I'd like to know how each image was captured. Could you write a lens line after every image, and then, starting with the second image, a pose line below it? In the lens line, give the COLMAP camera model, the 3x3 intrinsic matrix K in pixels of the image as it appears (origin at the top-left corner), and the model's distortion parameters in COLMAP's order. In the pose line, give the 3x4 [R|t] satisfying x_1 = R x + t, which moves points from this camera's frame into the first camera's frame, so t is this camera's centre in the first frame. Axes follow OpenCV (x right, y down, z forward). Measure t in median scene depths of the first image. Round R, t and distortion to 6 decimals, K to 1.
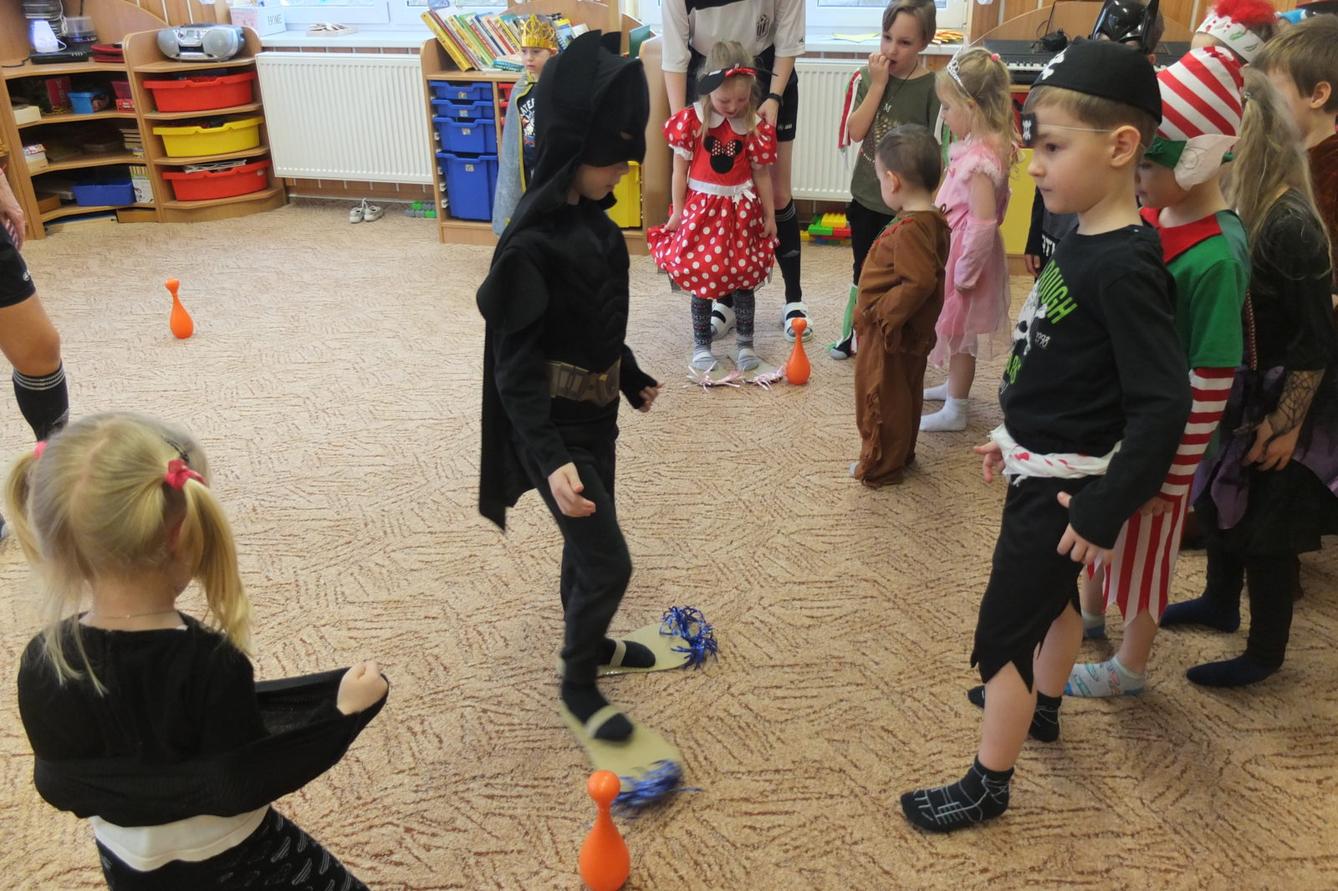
lens RADIAL K [[1042.1, 0, 707.7], [0, 1042.1, 428.2], [0, 0, 1]] dist [-0.071129, 0.056706]
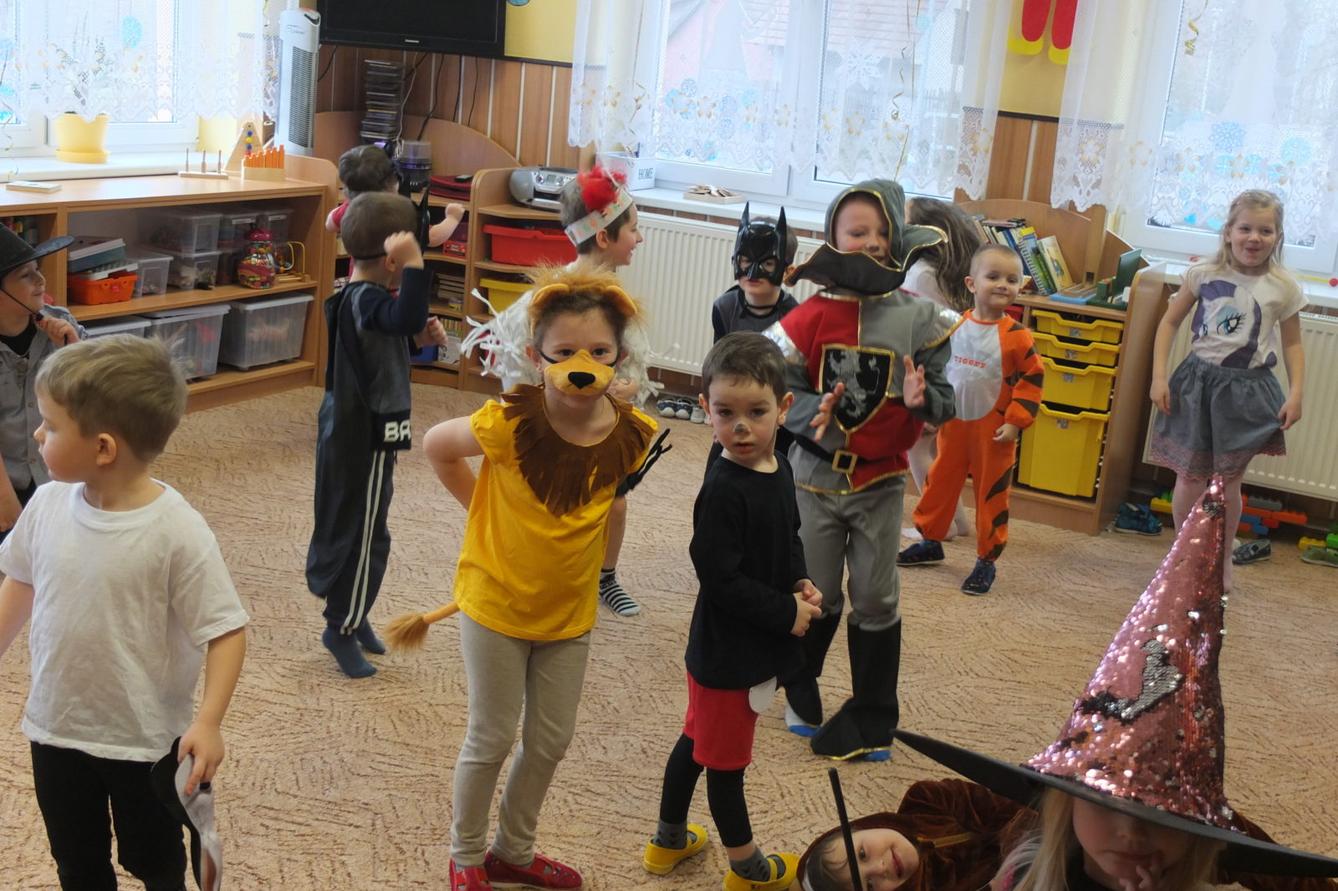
lens RADIAL K [[1577.2, 0, 653.6], [0, 1577.2, 422.2], [0, 0, 1]] dist [-0.025958, 0.000000]
pose [[0.961366, 0.154035, -0.228142, -0.115148], [-0.201719, 0.958154, -0.203104, 0.050831], [0.187310, 0.241278, 0.952208, -0.168864]]
